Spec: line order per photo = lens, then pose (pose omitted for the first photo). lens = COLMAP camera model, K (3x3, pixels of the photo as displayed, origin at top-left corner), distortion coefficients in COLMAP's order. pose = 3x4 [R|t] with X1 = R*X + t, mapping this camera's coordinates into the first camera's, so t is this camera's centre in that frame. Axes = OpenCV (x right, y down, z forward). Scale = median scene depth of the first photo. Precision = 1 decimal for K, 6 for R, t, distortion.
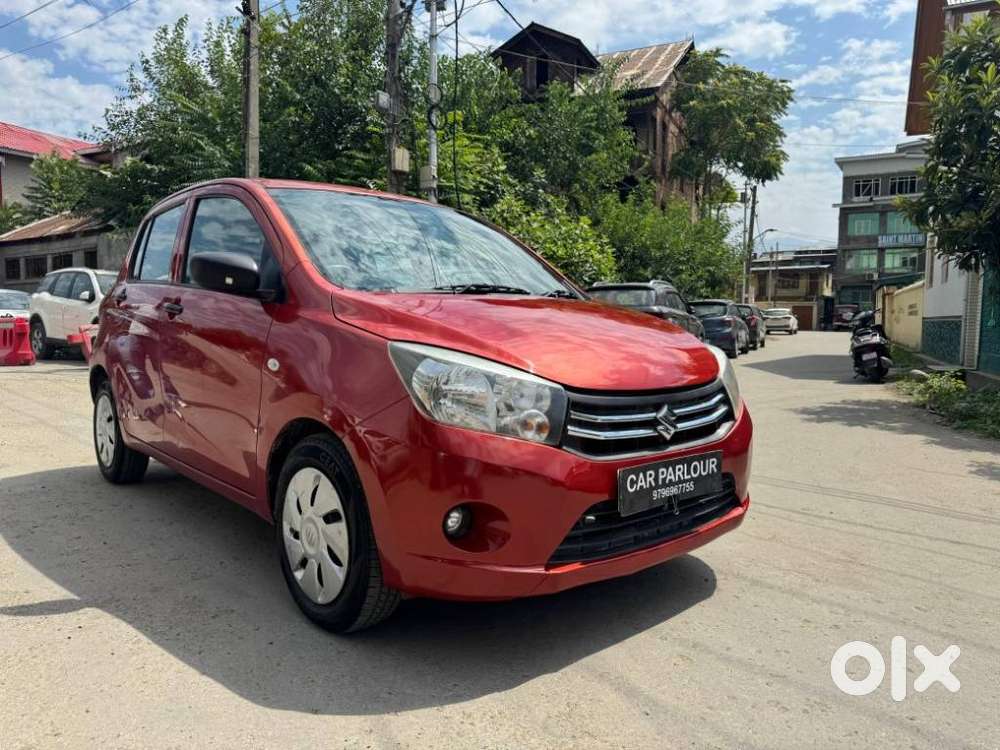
lens RADIAL K [[715.4, 0, 502.2], [0, 715.4, 370.6], [0, 0, 1]] dist [0.010061, -0.014095]
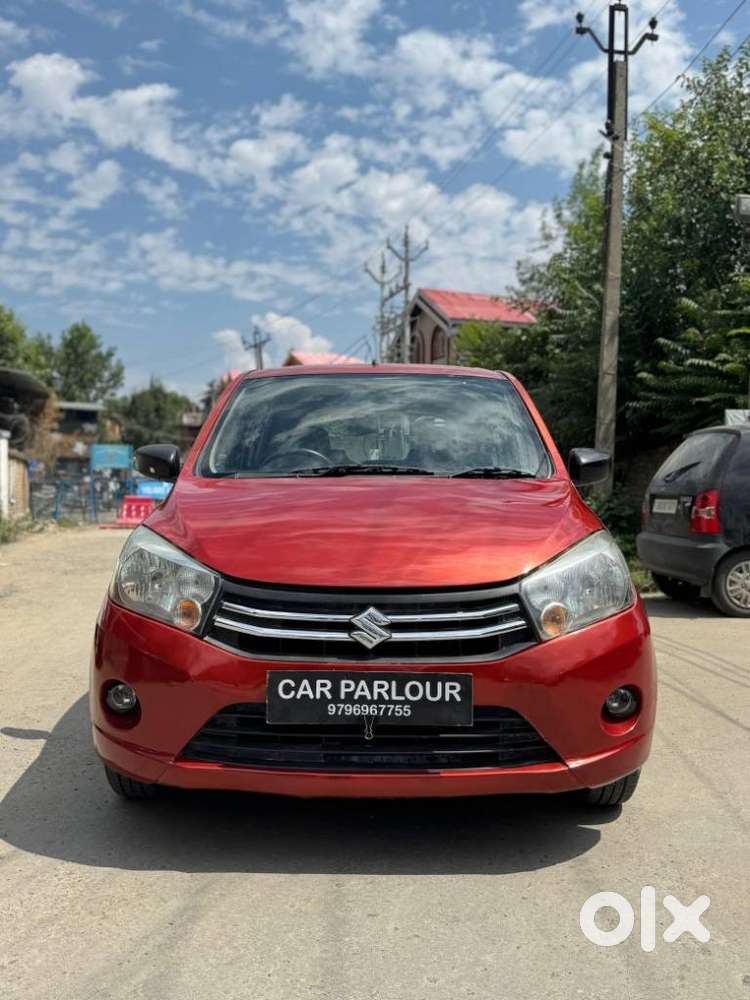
lens RADIAL K [[933.8, 0, 379.7], [0, 933.8, 503.6], [0, 0, 1]] dist [0.053340, 0.000000]
pose [[0.747121, 0.006883, -0.664653, 0.975406], [-0.049187, 0.997777, -0.044958, -0.025837], [0.662866, 0.066282, 0.745799, 0.170060]]
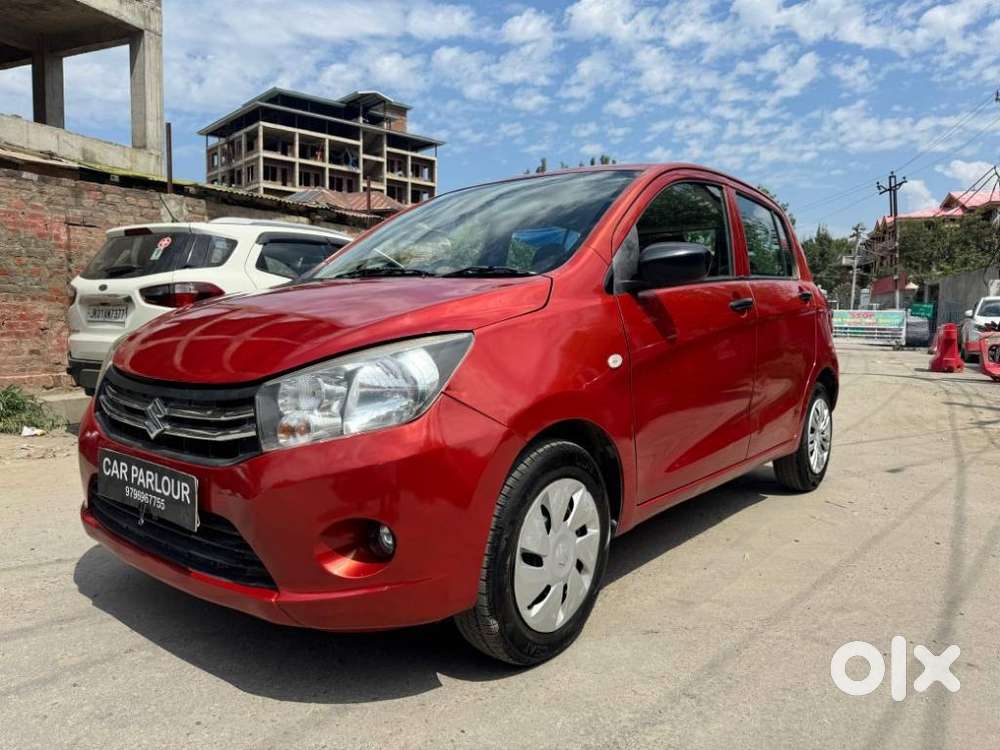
lens RADIAL K [[715.4, 0, 499.6], [0, 715.4, 371.8], [0, 0, 1]] dist [0.010061, -0.014095]
pose [[0.169968, 0.072640, -0.982769, 1.154103], [-0.085907, 0.994575, 0.058656, -0.072595], [0.981698, 0.074457, 0.175287, 1.255024]]
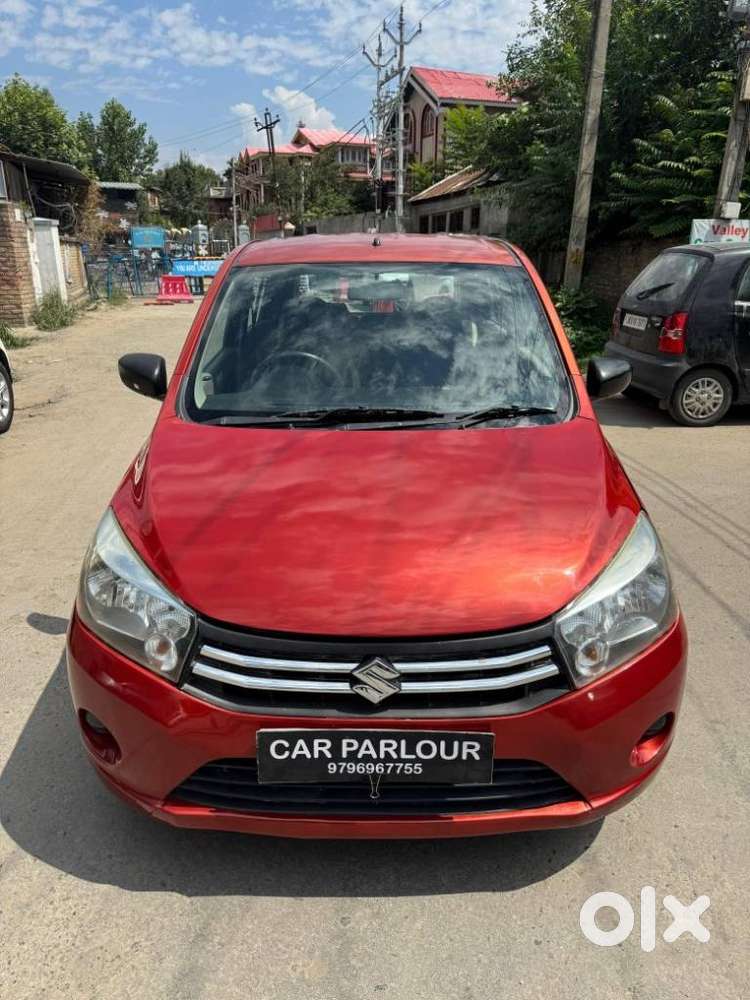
lens RADIAL K [[715.4, 0, 373.7], [0, 715.4, 507.2], [0, 0, 1]] dist [0.010061, -0.014095]
pose [[0.745675, 0.219187, -0.629226, 0.642802], [-0.045280, 0.958831, 0.280343, -0.297472], [0.664769, -0.180553, 0.724902, 0.509300]]
